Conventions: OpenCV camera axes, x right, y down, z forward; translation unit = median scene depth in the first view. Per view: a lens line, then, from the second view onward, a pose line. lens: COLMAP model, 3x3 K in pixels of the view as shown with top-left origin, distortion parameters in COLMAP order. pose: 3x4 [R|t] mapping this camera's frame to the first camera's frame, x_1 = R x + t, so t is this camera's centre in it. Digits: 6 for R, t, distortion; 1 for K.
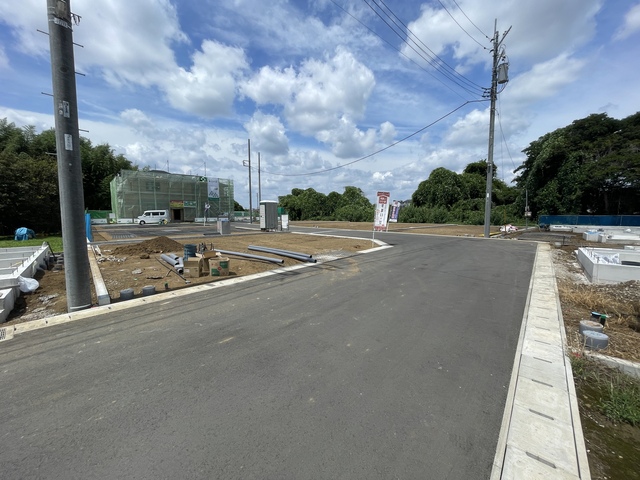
lens RADIAL K [[254.4, 0, 320.0], [0, 254.4, 240.0], [0, 0, 1]] dist [-0.012835, -0.000125]
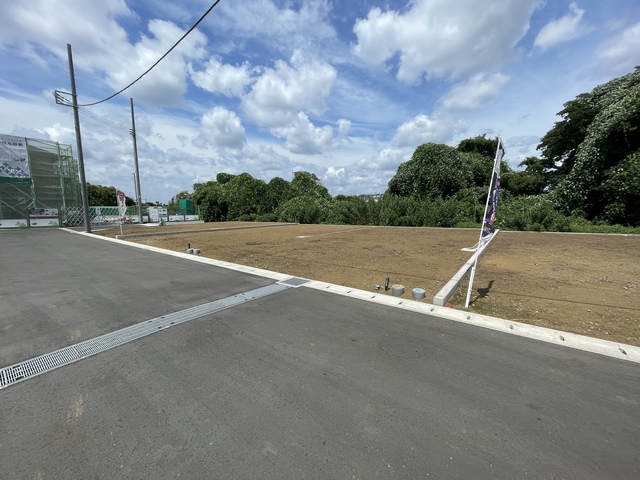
lens RADIAL K [[254.4, 0, 320.0], [0, 254.4, 240.0], [0, 0, 1]] dist [-0.012835, -0.000125]
pose [[0.985794, -0.022809, 0.166405, 0.051487], [0.019665, 0.999596, 0.020516, -0.033665], [-0.166806, -0.016953, 0.985844, 0.309103]]
